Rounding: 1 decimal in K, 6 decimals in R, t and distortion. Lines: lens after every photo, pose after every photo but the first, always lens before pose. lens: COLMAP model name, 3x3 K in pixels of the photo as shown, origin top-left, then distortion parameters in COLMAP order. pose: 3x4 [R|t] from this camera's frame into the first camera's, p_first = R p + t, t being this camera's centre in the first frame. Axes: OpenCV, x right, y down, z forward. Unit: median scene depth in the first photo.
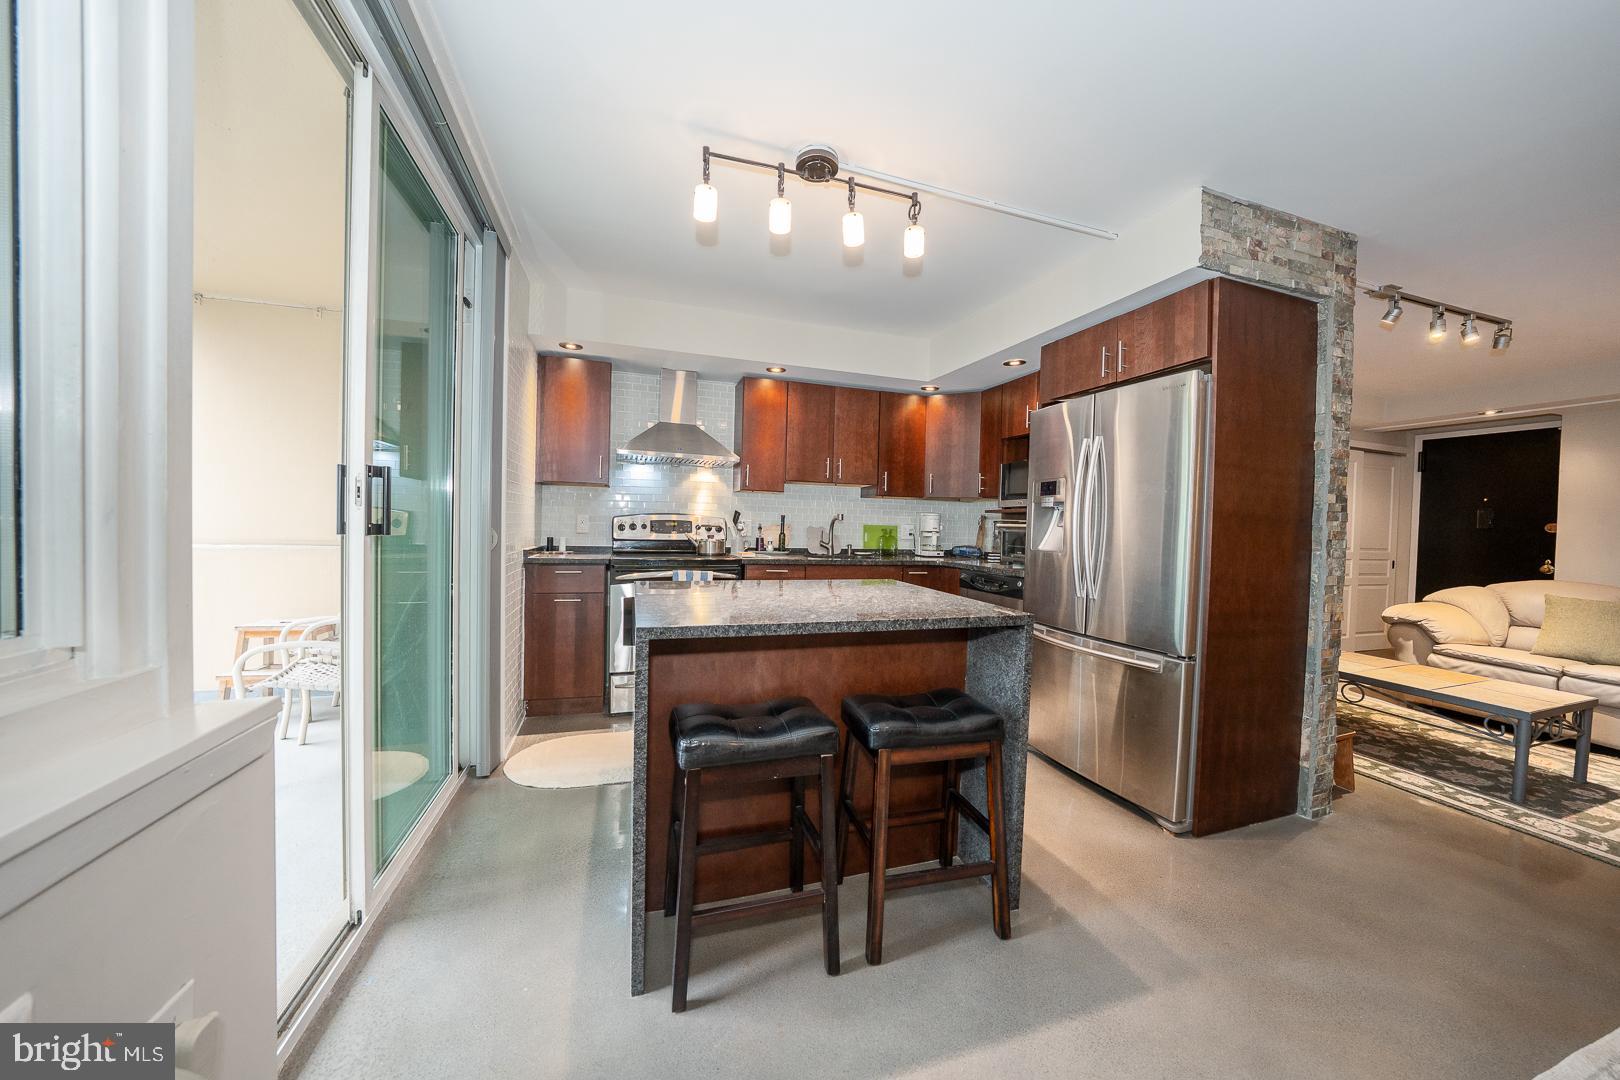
lens RADIAL K [[552.9, 0, 814.7], [0, 552.9, 535.4], [0, 0, 1]] dist [-0.024114, 0.000073]
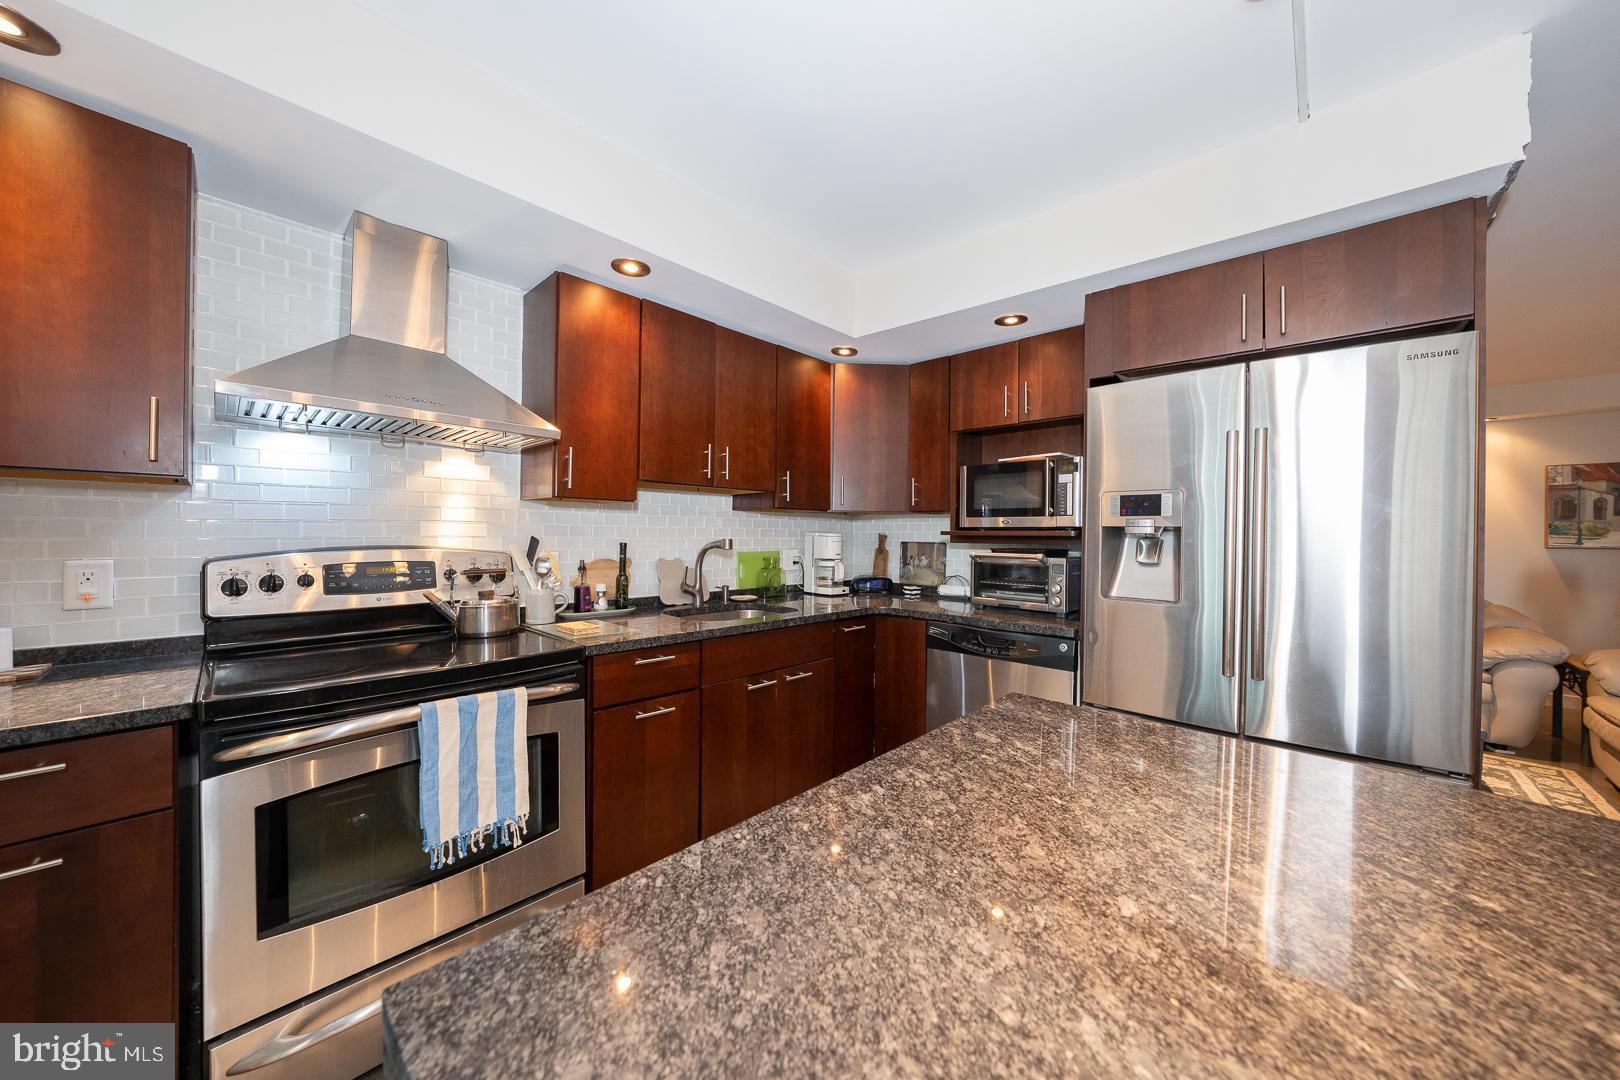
lens RADIAL K [[552.9, 0, 814.7], [0, 552.9, 535.4], [0, 0, 1]] dist [-0.024114, 0.000073]
pose [[0.877249, -0.017522, 0.479715, -0.158740], [0.020600, 0.999787, -0.001153, -0.040466], [-0.479593, 0.010894, 0.877424, 0.432894]]
